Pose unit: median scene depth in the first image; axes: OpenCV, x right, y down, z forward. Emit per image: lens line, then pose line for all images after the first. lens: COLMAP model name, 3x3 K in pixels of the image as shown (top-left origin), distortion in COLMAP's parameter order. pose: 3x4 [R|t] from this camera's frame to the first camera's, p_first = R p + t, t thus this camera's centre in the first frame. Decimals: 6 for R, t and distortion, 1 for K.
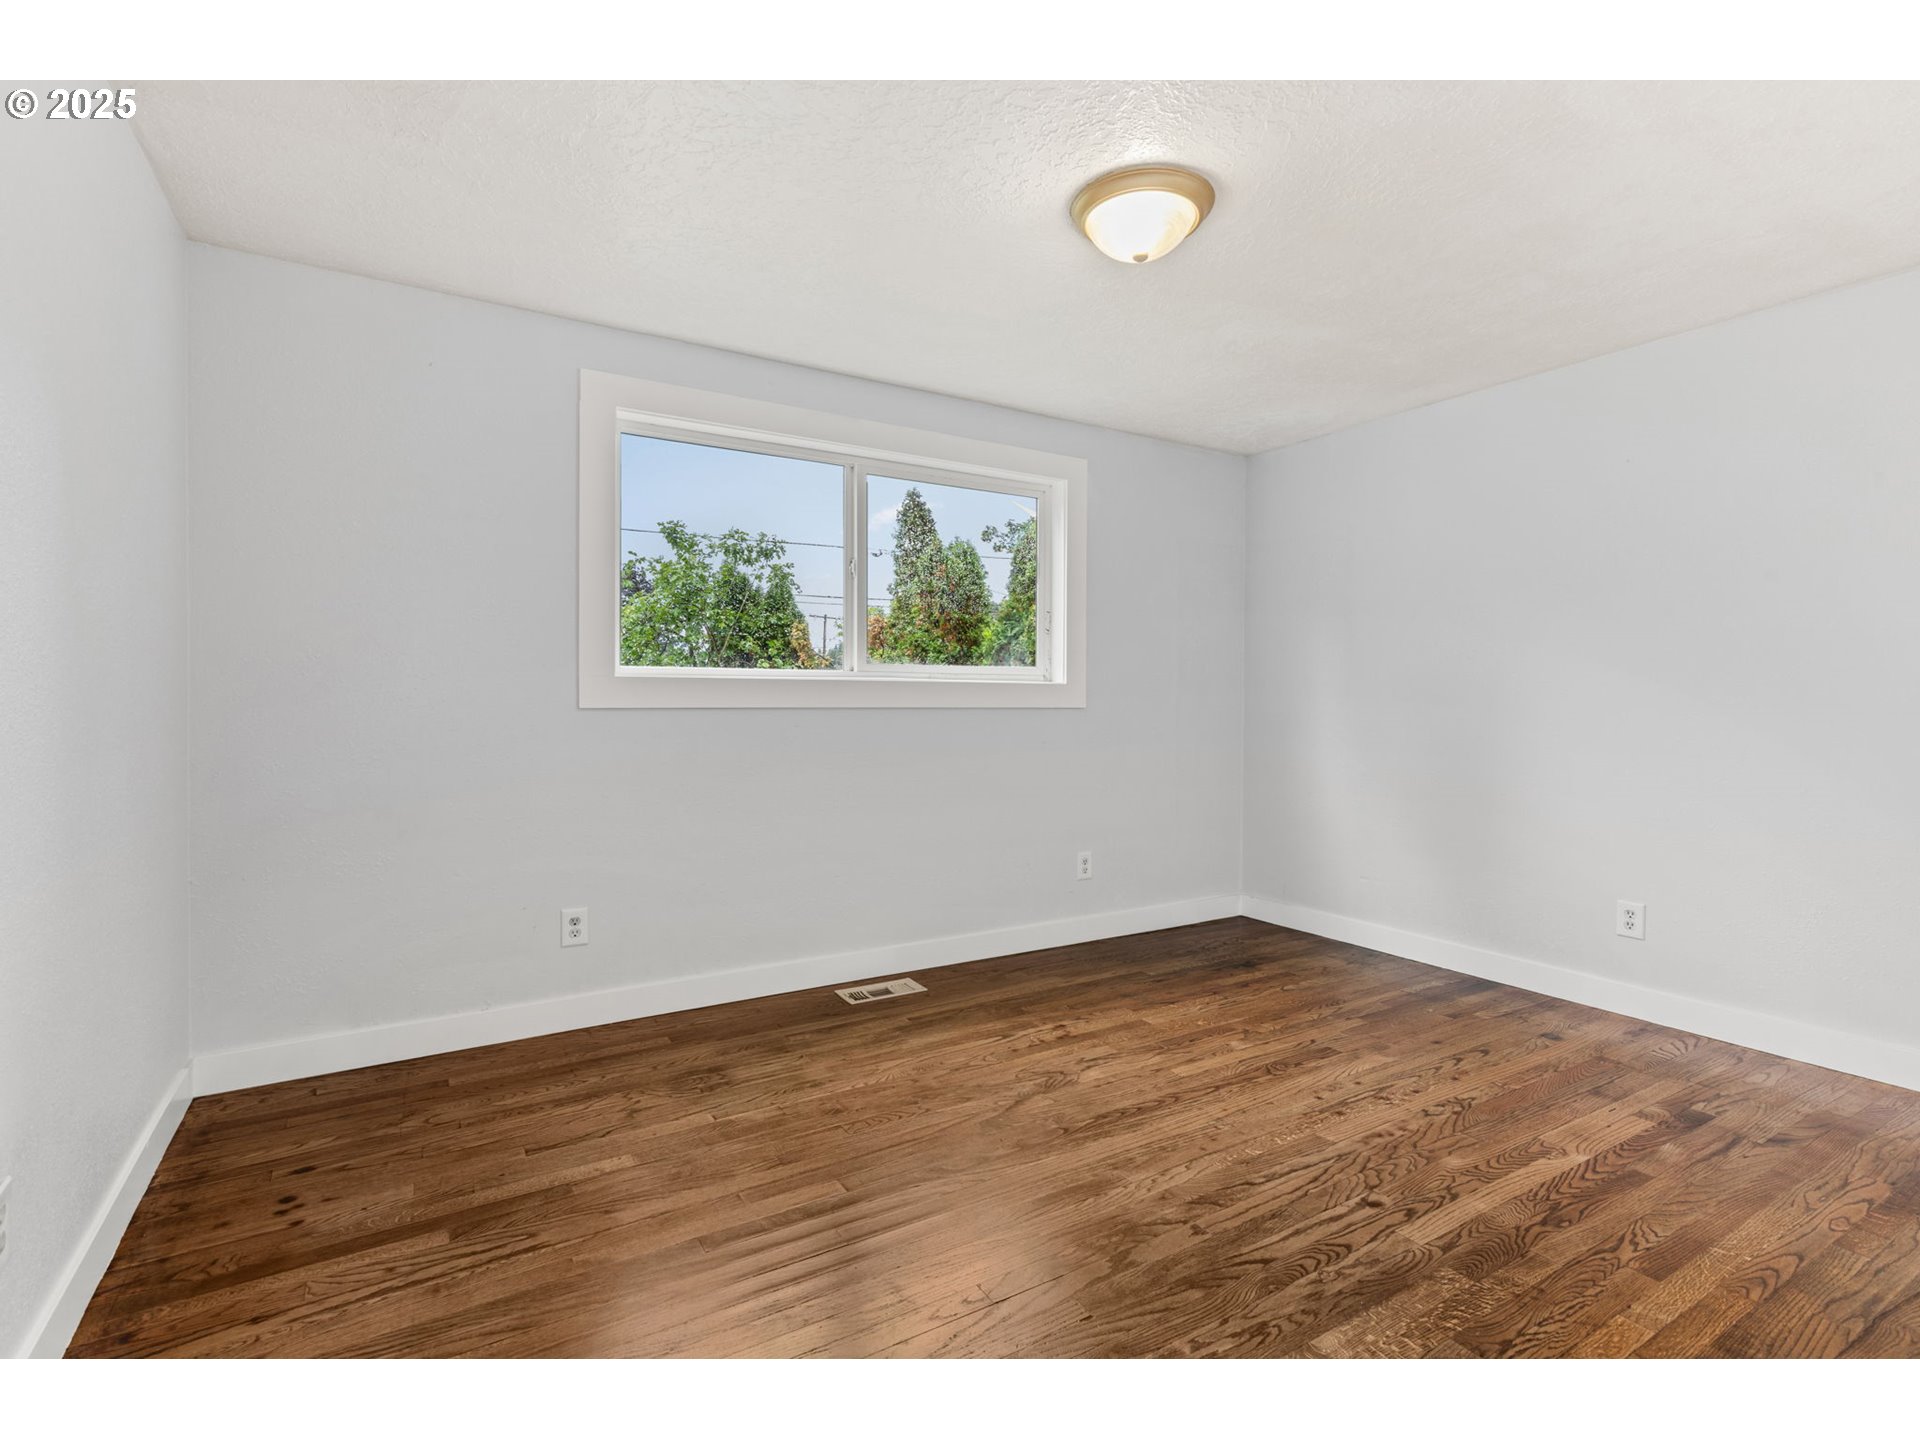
lens RADIAL K [[909.2, 0, 960.0], [0, 909.2, 720.0], [0, 0, 1]] dist [-0.001325, -0.000422]
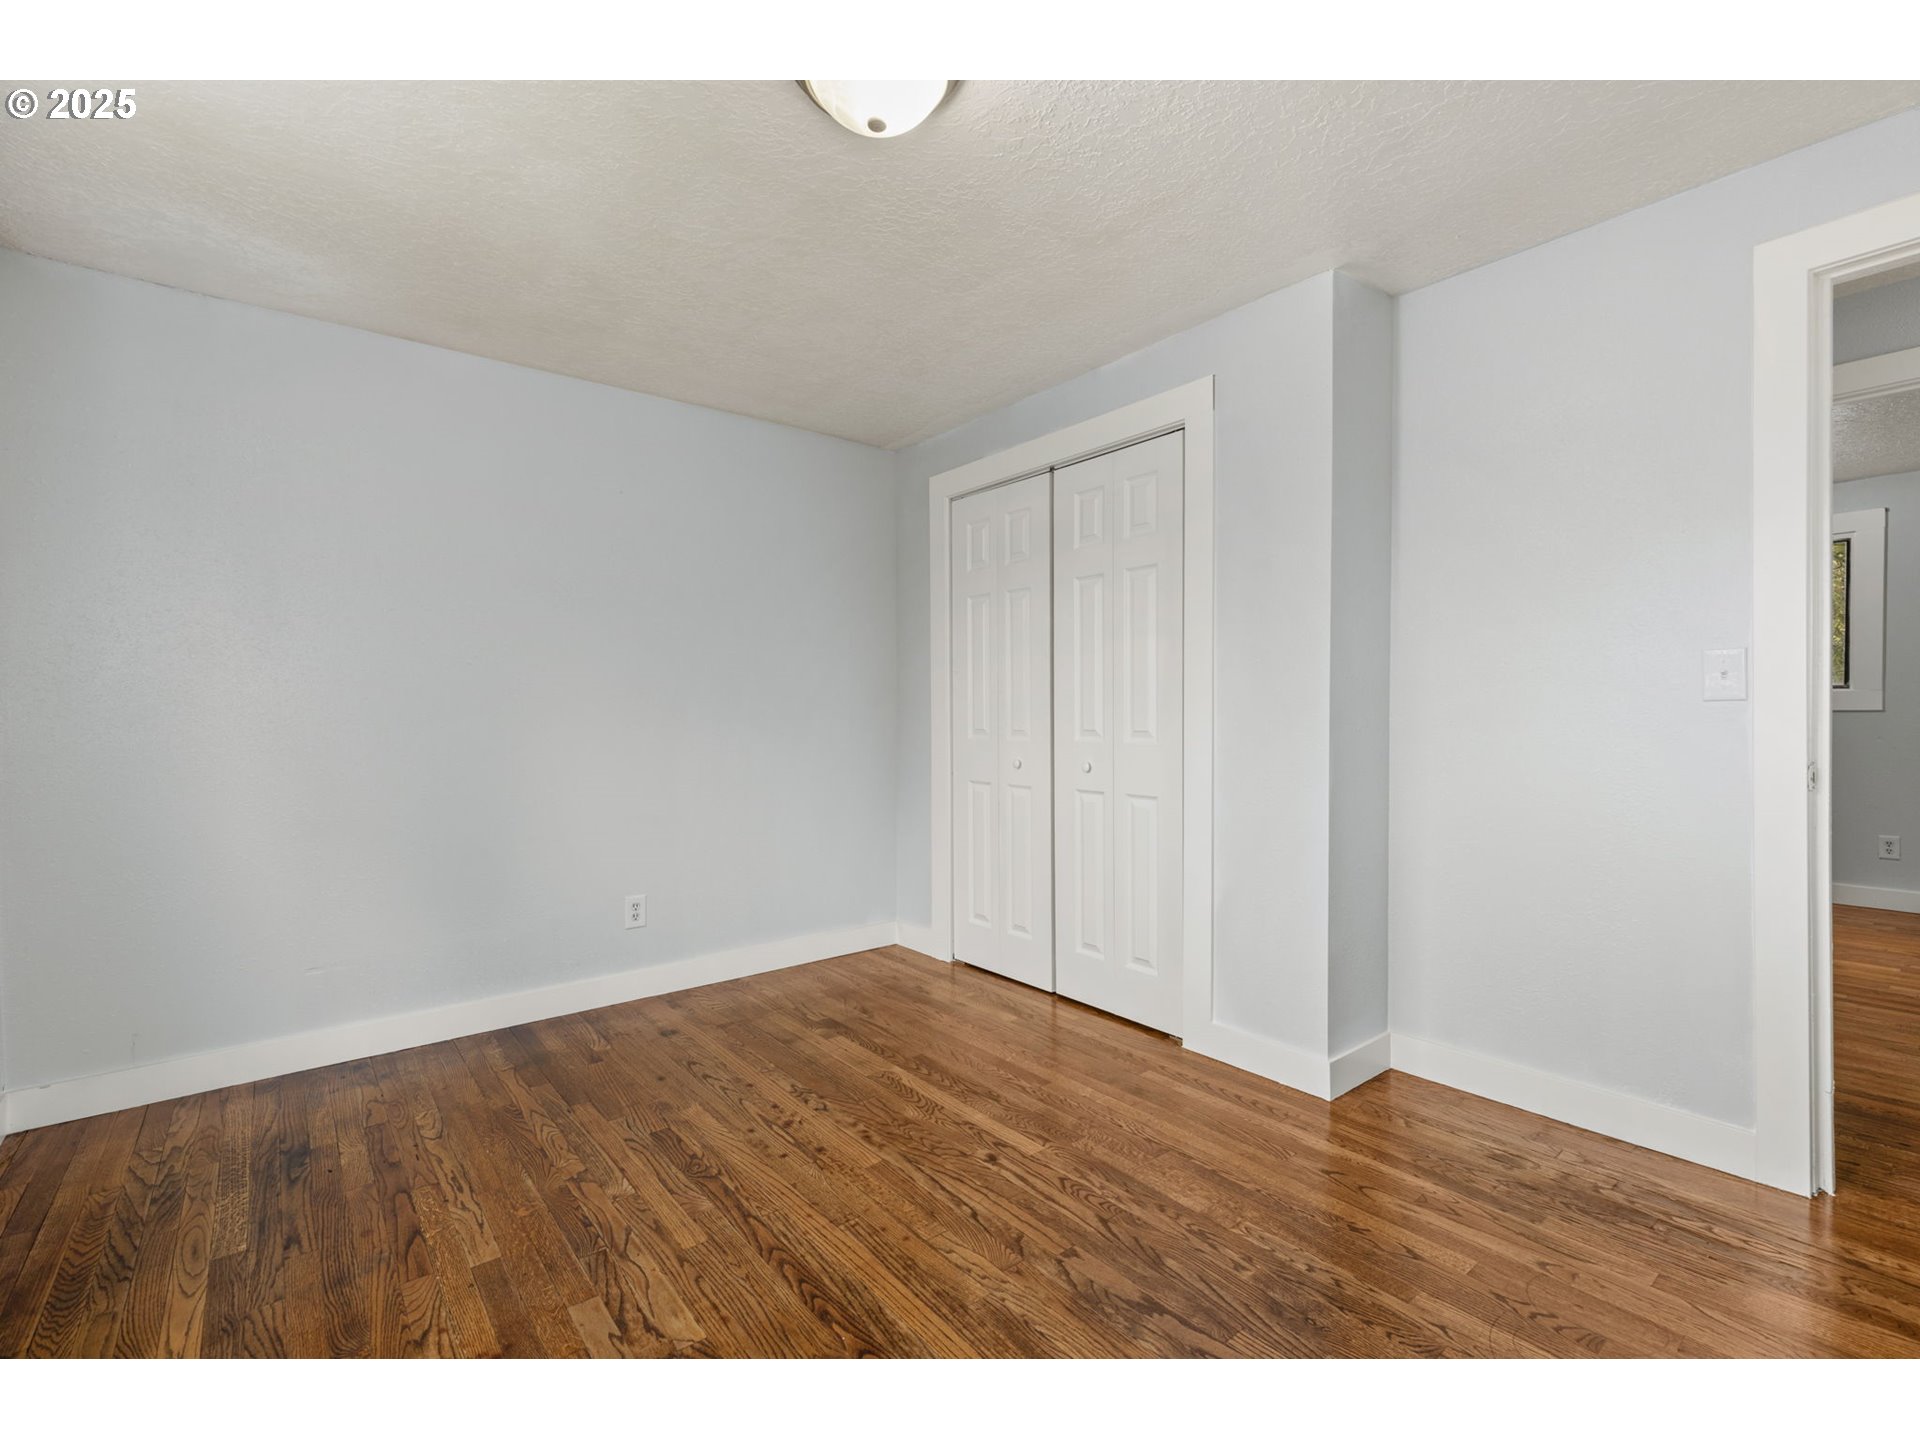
lens RADIAL K [[875.5, 0, 964.9], [0, 875.5, 718.9], [0, 0, 1]] dist [0.000619, -0.000153]
pose [[-0.134541, -0.011308, 0.990843, -0.547271], [0.031810, 0.999370, 0.015724, -0.039977], [-0.990397, 0.033634, -0.134097, 0.991395]]
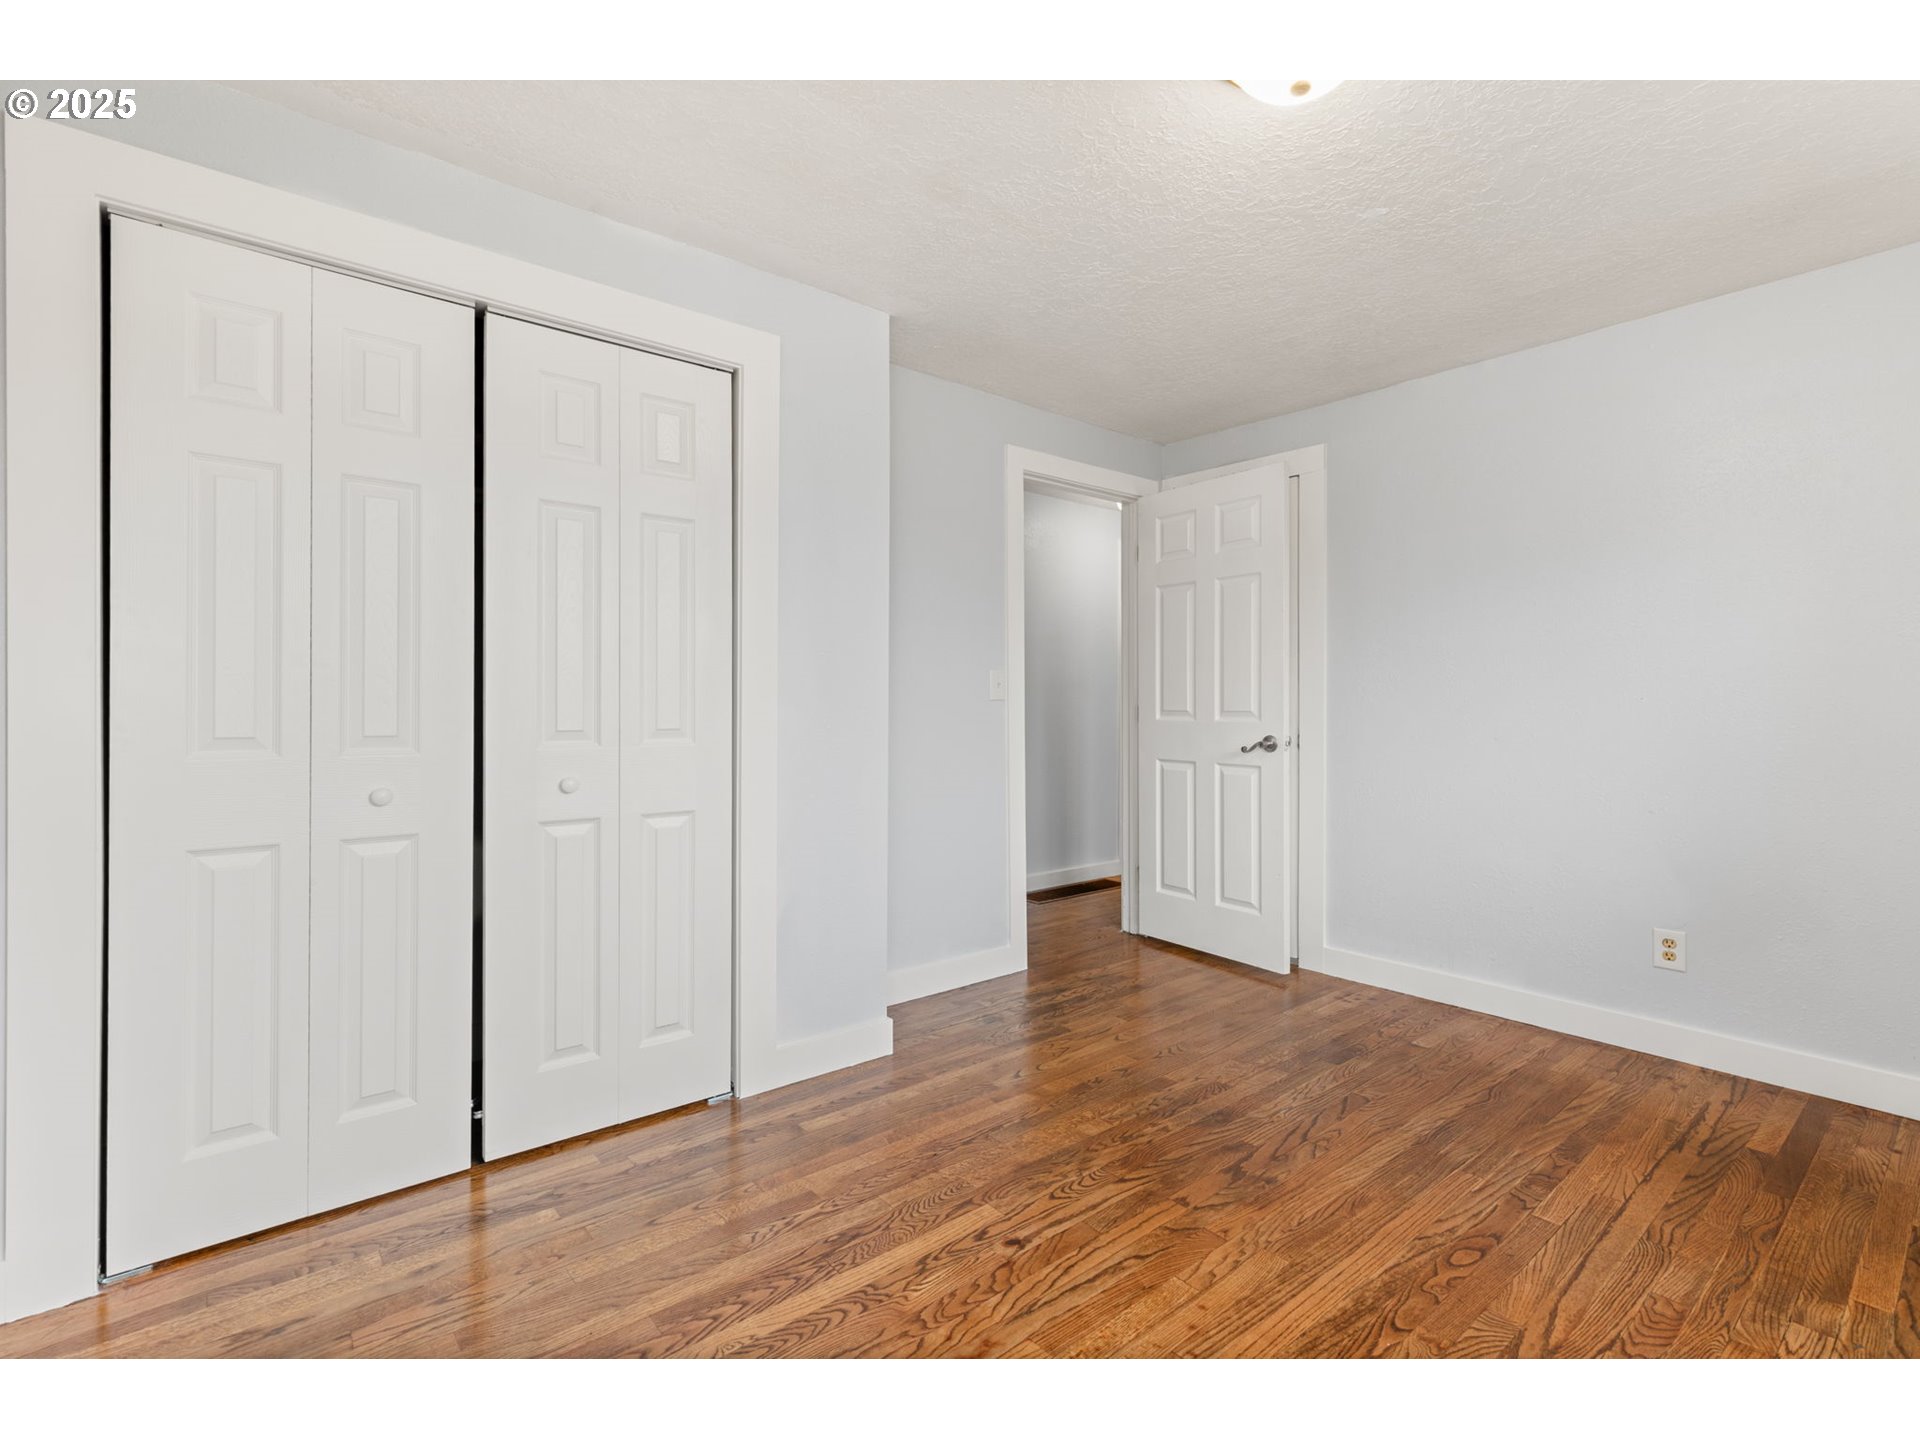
lens RADIAL K [[864.6, 0, 956.8], [0, 864.6, 708.2], [0, 0, 1]] dist [0.003124, 0.000032]
pose [[-0.990490, -0.005668, -0.137465, 0.546681], [-0.009693, 0.999543, 0.028631, -0.046187], [0.137240, 0.029691, -0.990093, 1.595855]]
